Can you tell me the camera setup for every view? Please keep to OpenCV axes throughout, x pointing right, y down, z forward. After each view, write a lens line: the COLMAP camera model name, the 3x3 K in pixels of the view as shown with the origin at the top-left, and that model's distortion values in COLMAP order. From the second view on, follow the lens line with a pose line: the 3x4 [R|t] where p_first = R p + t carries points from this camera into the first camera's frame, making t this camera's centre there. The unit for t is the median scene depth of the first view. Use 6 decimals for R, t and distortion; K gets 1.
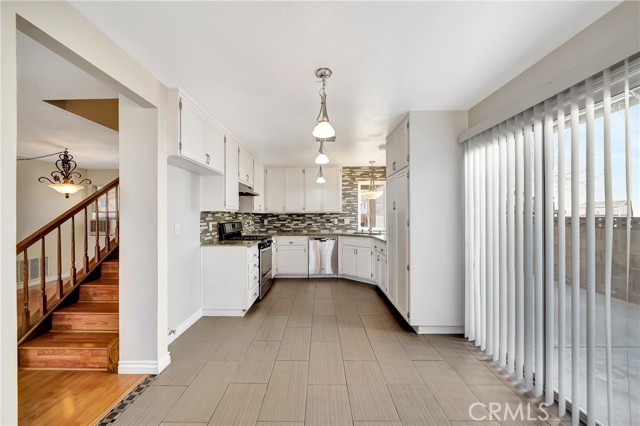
lens RADIAL K [[231.1, 0, 315.1], [0, 231.1, 215.0], [0, 0, 1]] dist [-0.003306, 0.000966]
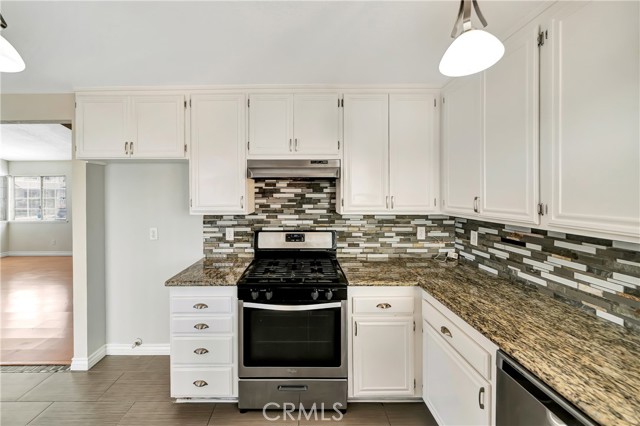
lens RADIAL K [[247.6, 0, 303.5], [0, 247.6, 193.7], [0, 0, 1]] dist [-0.000915, -0.000006]
pose [[0.024122, 0.000887, -0.999709, 0.196024], [0.006496, 0.999978, 0.001044, -0.047906], [0.999688, -0.006519, 0.024115, 0.854796]]
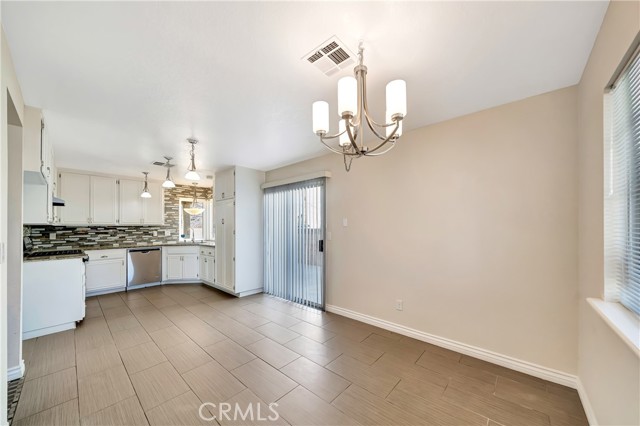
lens RADIAL K [[231.1, 0, 321.3], [0, 231.1, 224.2], [0, 0, 1]] dist [-0.003306, 0.000966]
pose [[0.660669, 0.008866, 0.750625, -0.233142], [0.001720, 0.999910, -0.013325, 0.000409], [-0.750675, 0.010095, 0.660594, -0.306038]]
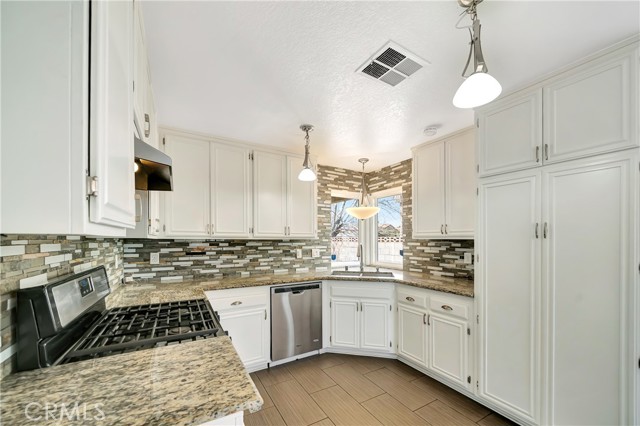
lens RADIAL K [[247.6, 0, 323.0], [0, 247.6, 241.8], [0, 0, 1]] dist [-0.000915, -0.000006]
pose [[0.847353, 0.003159, 0.531021, -0.226569], [-0.009172, 0.999920, 0.008687, -0.009387], [-0.530951, -0.012232, 0.847314, 0.506100]]
